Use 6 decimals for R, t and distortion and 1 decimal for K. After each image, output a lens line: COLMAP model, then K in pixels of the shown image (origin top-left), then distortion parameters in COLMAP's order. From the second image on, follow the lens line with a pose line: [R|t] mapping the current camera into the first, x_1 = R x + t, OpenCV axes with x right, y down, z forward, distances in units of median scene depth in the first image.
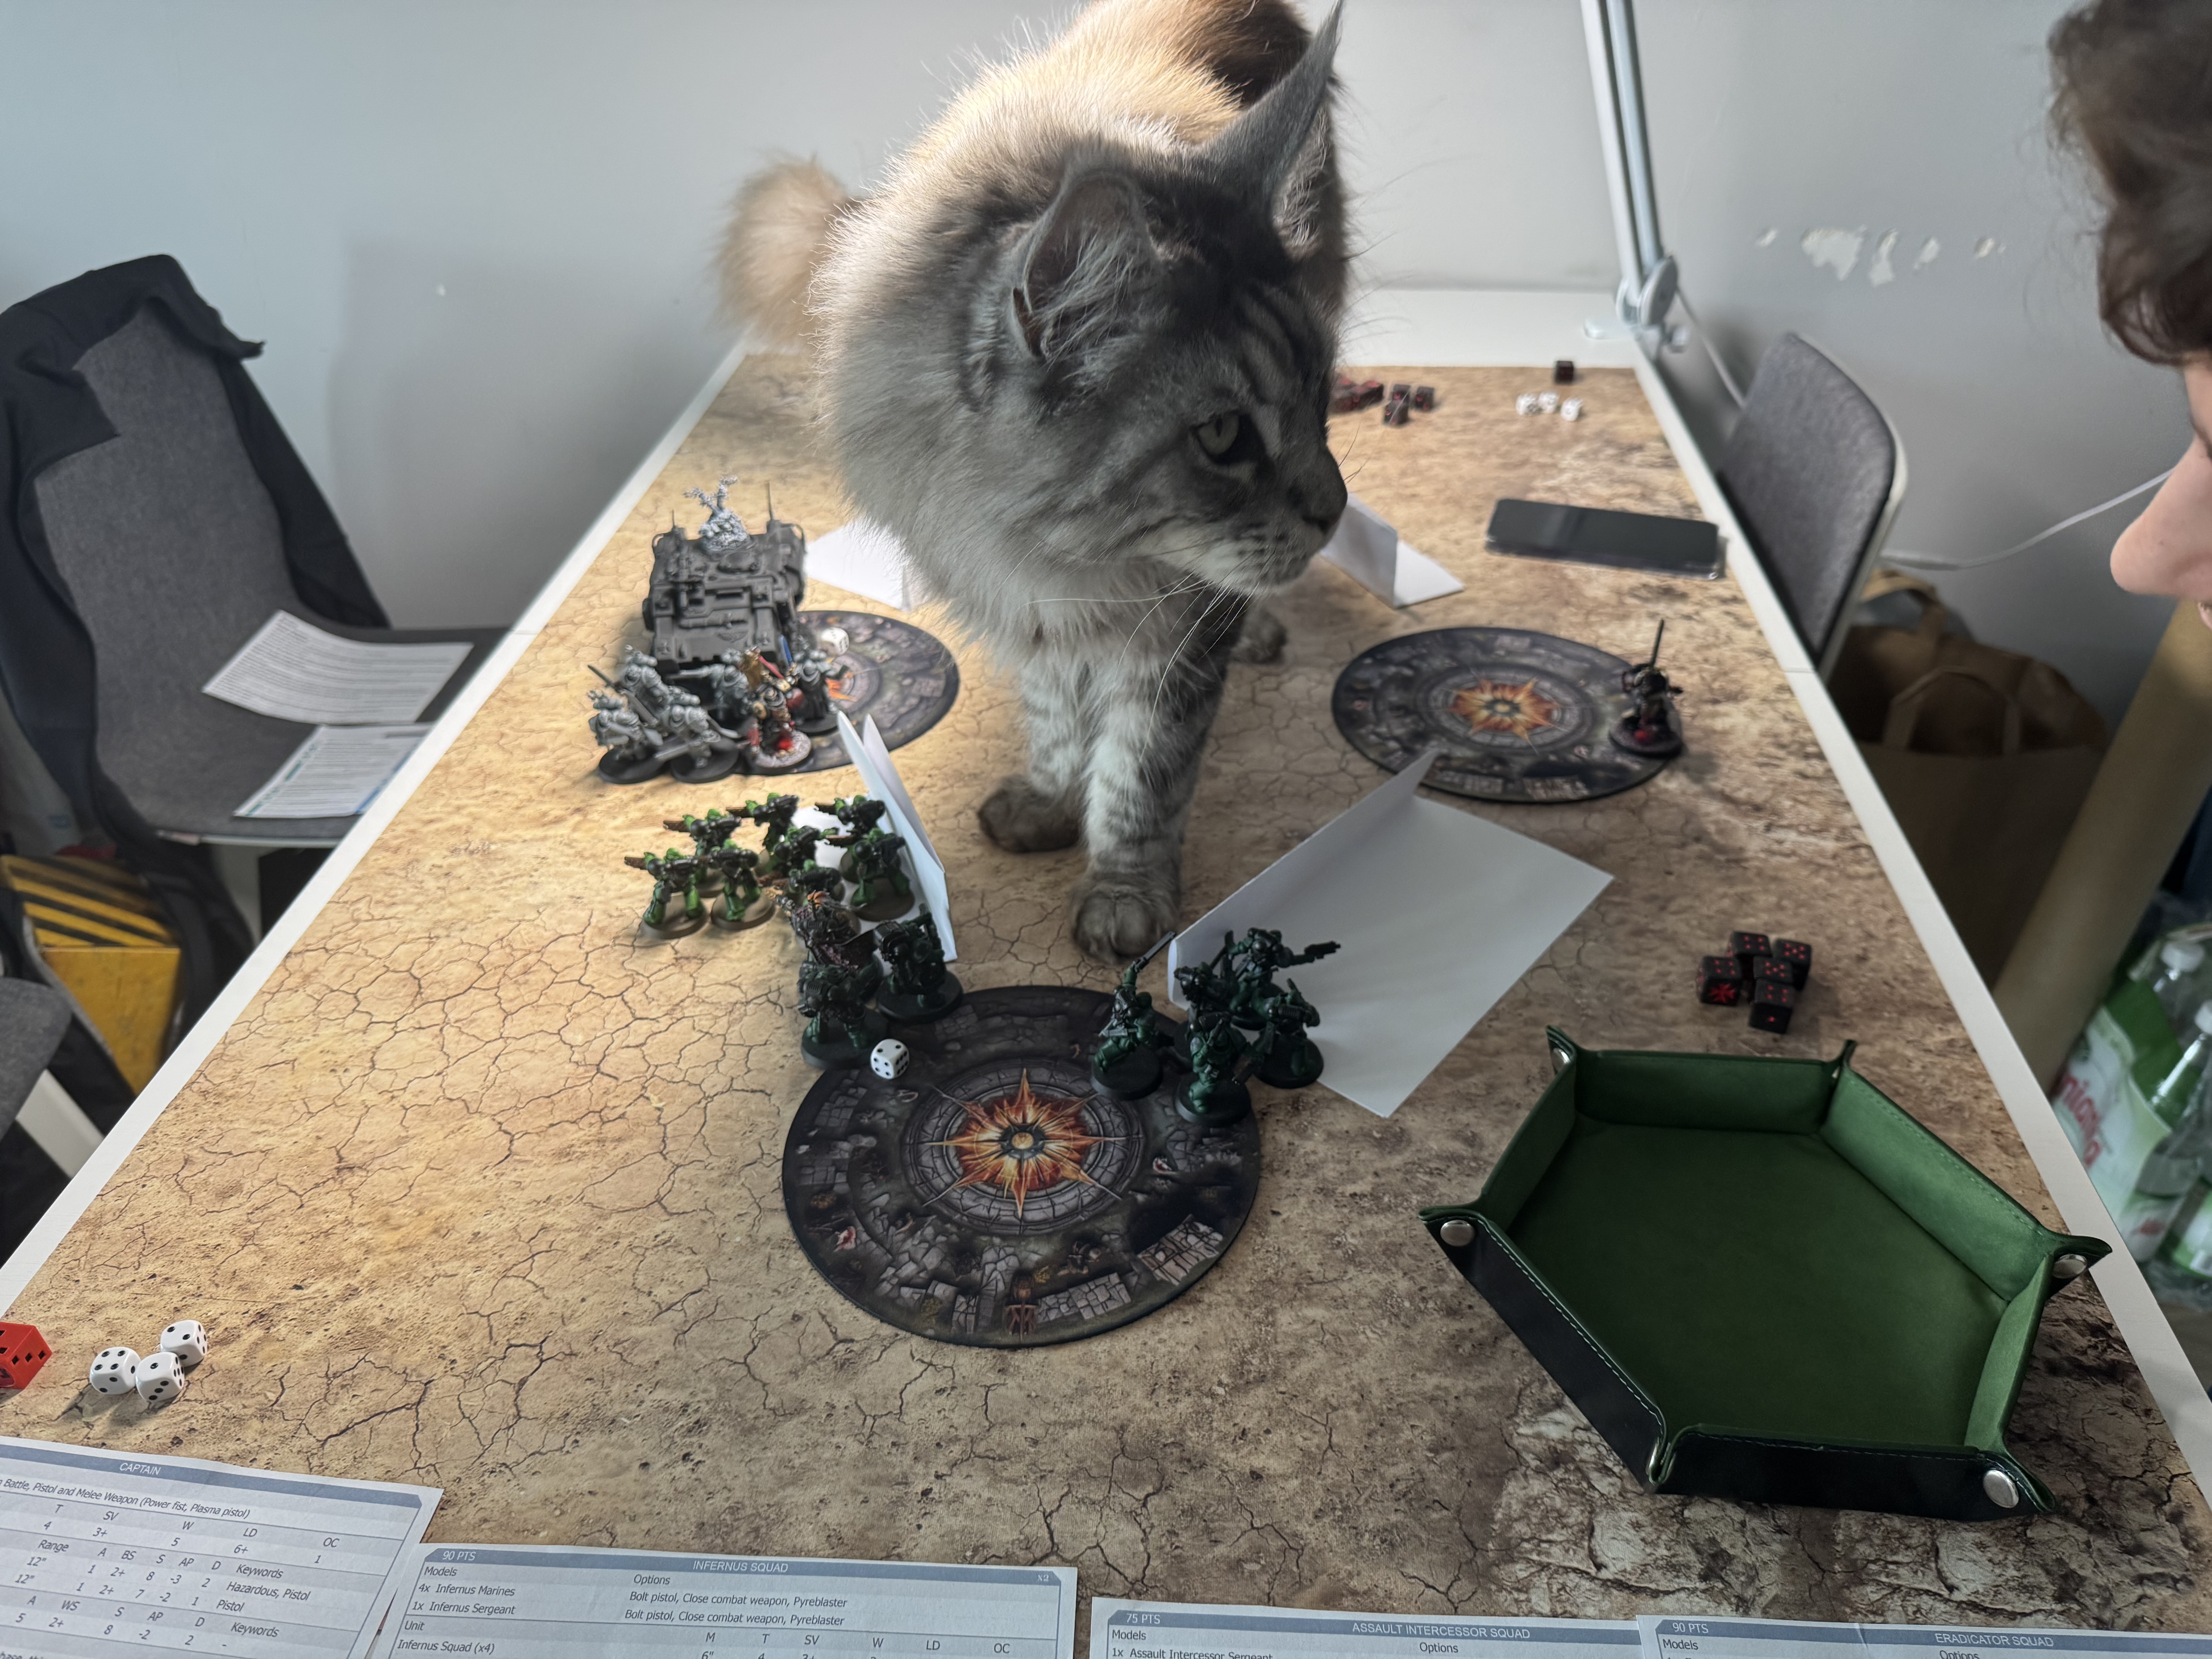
lens RADIAL K [[1590.3, 0, 1099.9], [0, 1590.3, 826.2], [0, 0, 1]] dist [0.120128, -0.252606]
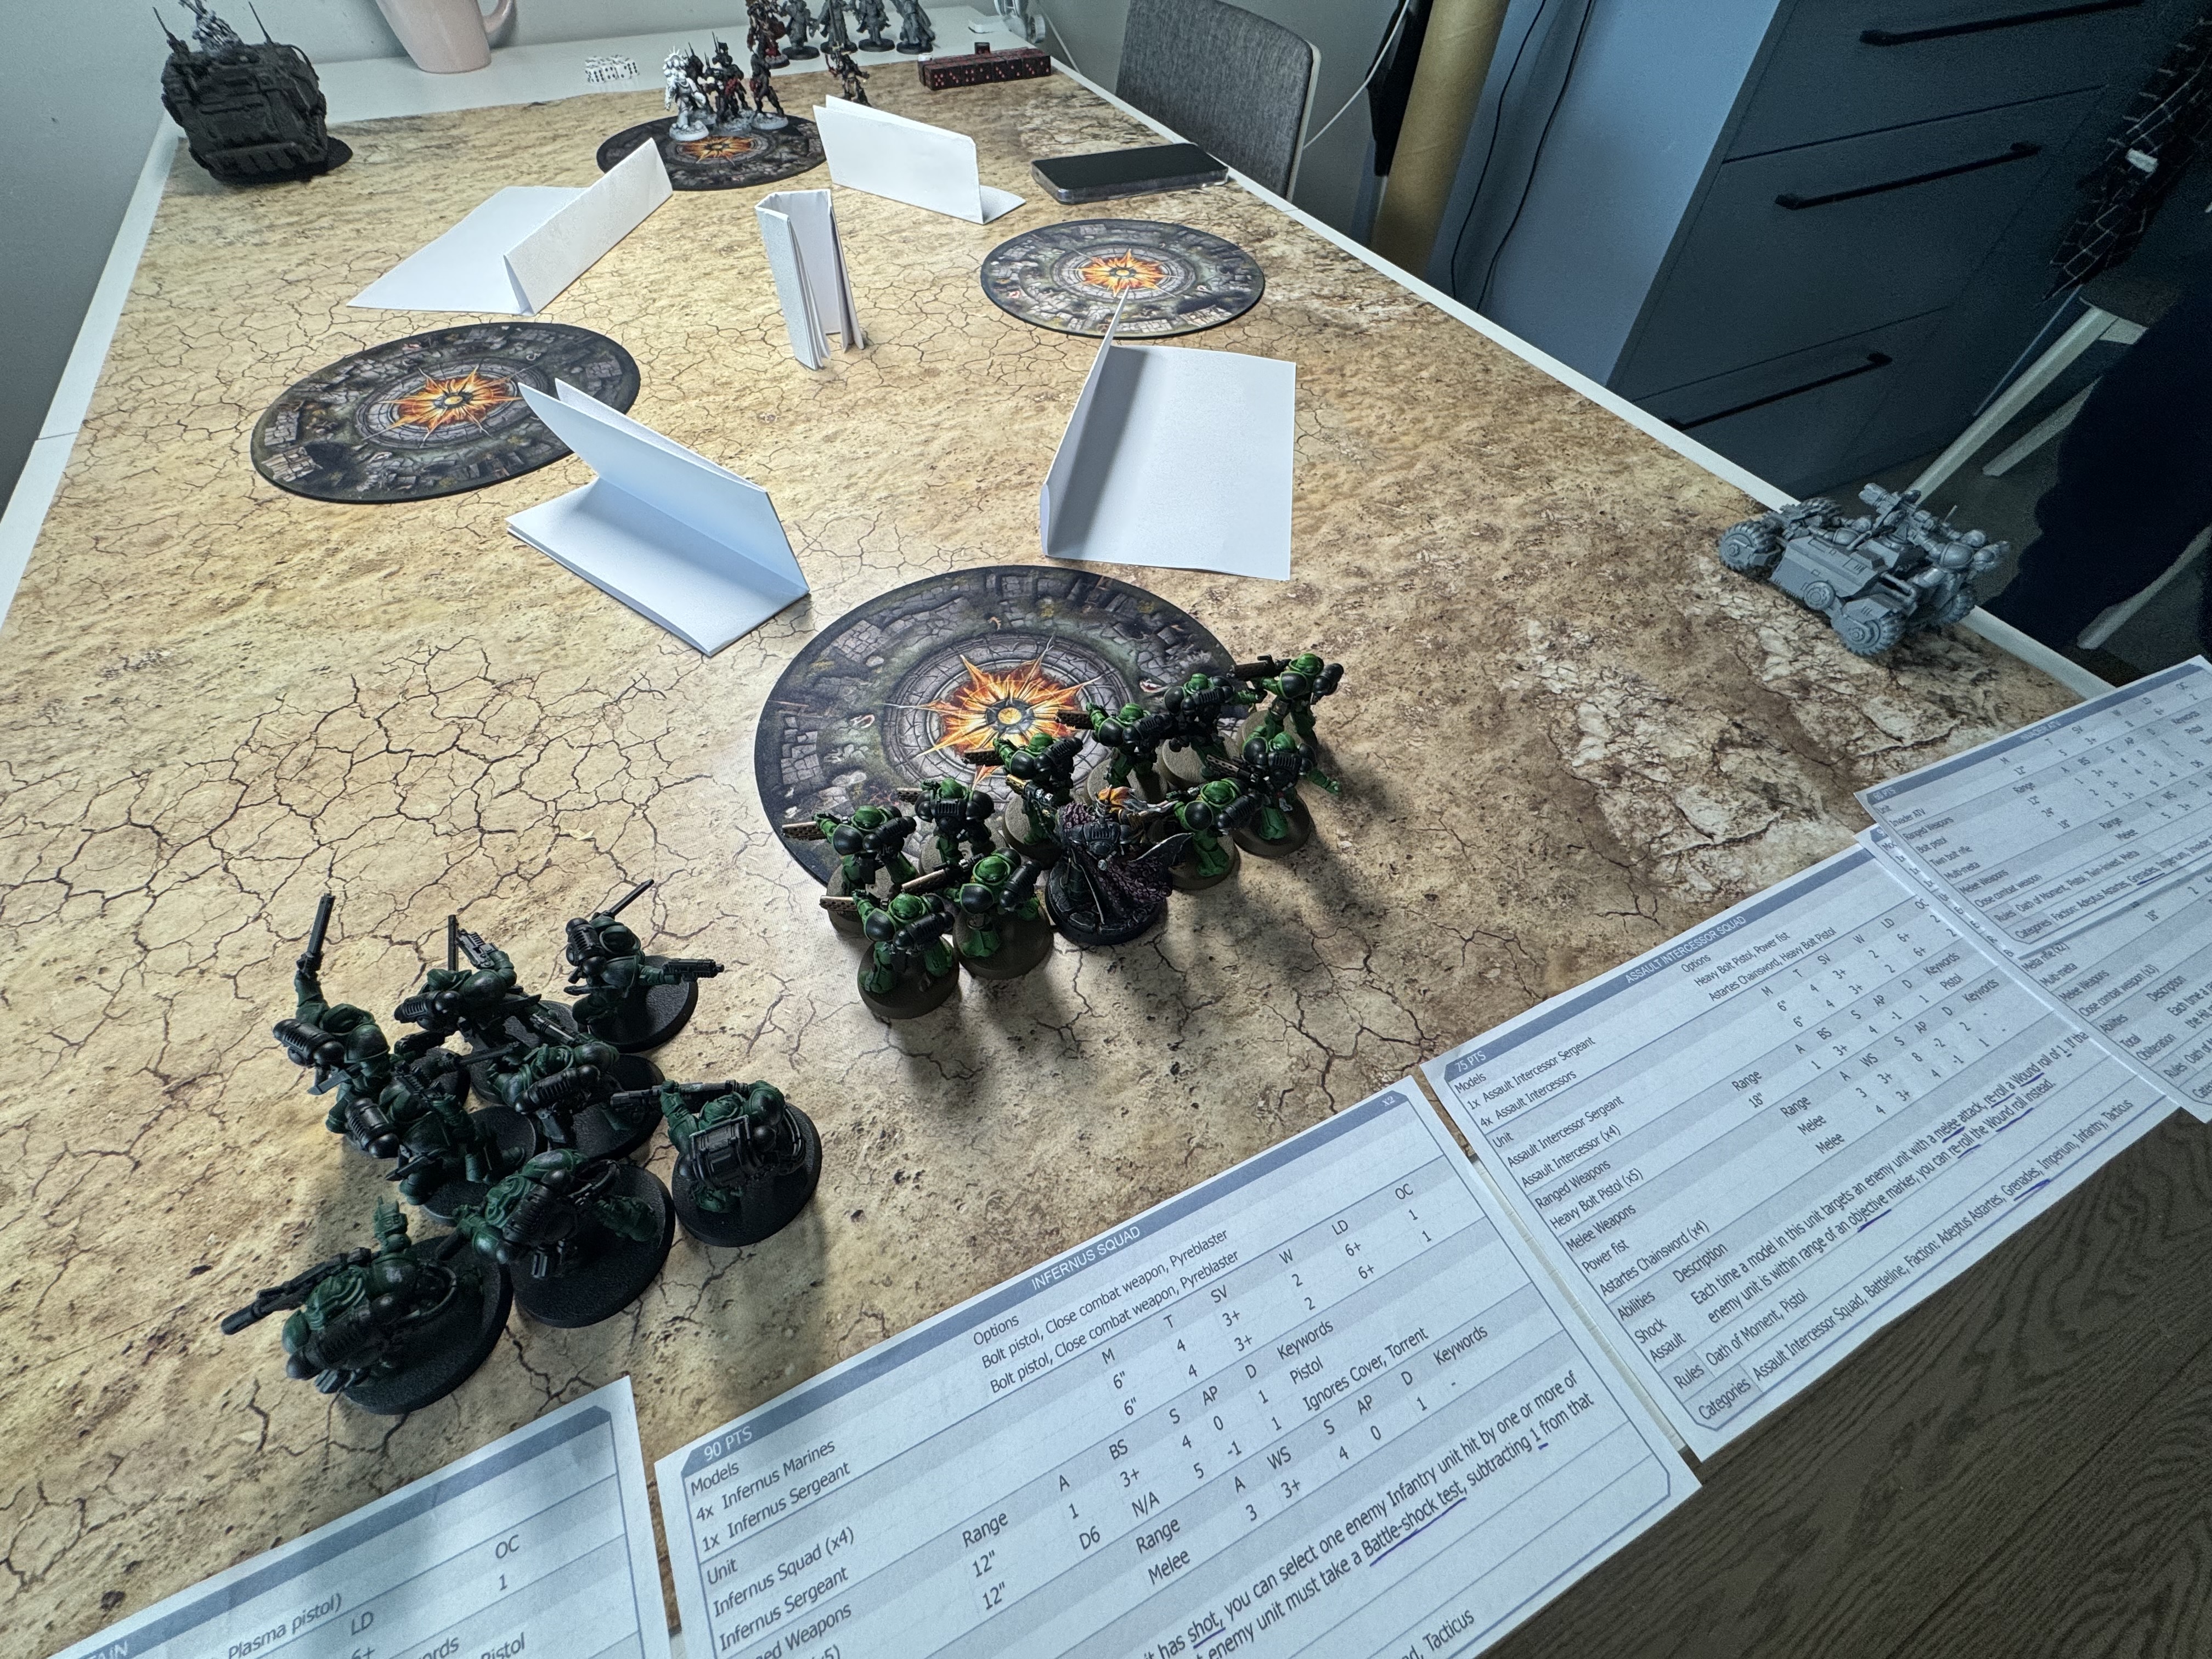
lens RADIAL K [[891.5, 0, 1109.7], [0, 891.5, 821.1], [0, 0, 1]] dist [-0.001060, -0.000392]
pose [[0.850845, -0.397978, 0.343040, -0.160583], [0.281577, 0.896600, 0.341793, 0.068306], [-0.443595, -0.194221, 0.874929, 0.383651]]
